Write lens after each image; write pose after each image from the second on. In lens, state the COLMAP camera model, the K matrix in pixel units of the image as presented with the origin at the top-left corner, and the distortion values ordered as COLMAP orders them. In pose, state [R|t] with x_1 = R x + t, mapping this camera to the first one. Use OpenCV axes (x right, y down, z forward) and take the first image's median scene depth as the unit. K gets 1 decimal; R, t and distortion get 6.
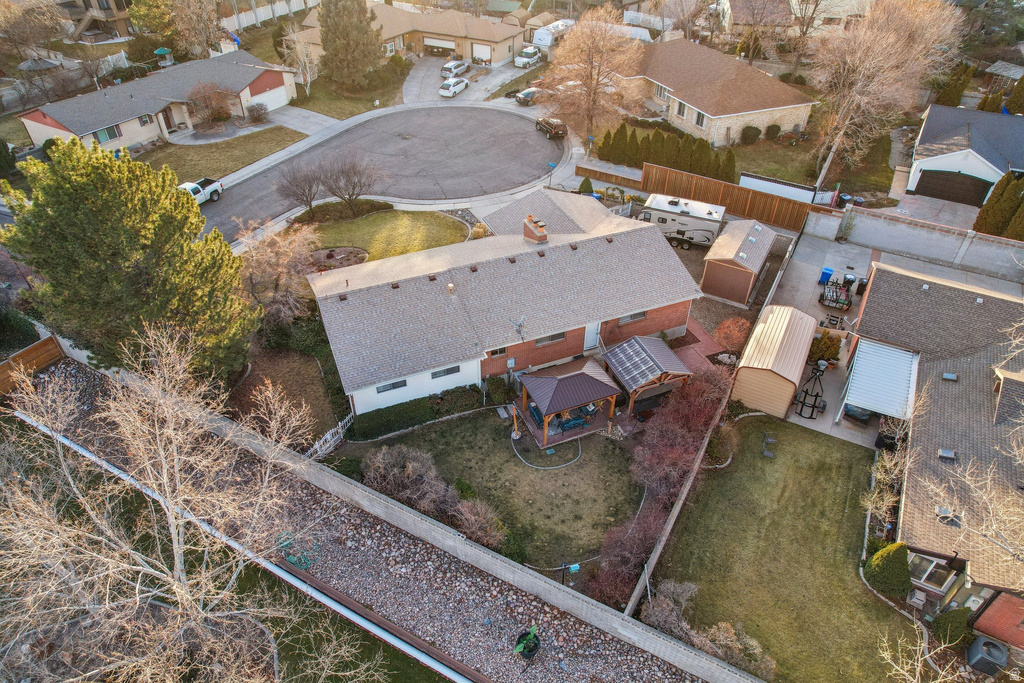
lens RADIAL K [[659.9, 0, 512.4], [0, 659.9, 338.7], [0, 0, 1]] dist [-0.067246, 0.060833]
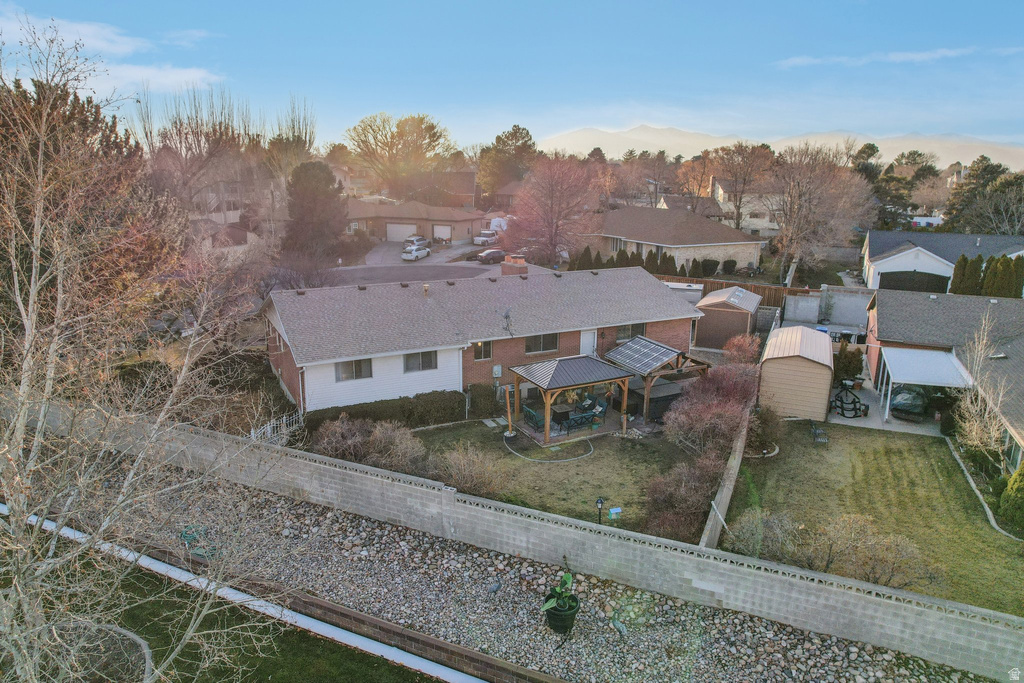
lens RADIAL K [[659.9, 0, 512.4], [0, 659.9, 341.3], [0, 0, 1]] dist [-0.067246, 0.060833]
pose [[0.996659, -0.017883, 0.079697, -0.051879], [0.048487, 0.914747, -0.401107, 0.357725], [-0.065730, 0.403631, 0.912558, 0.228871]]
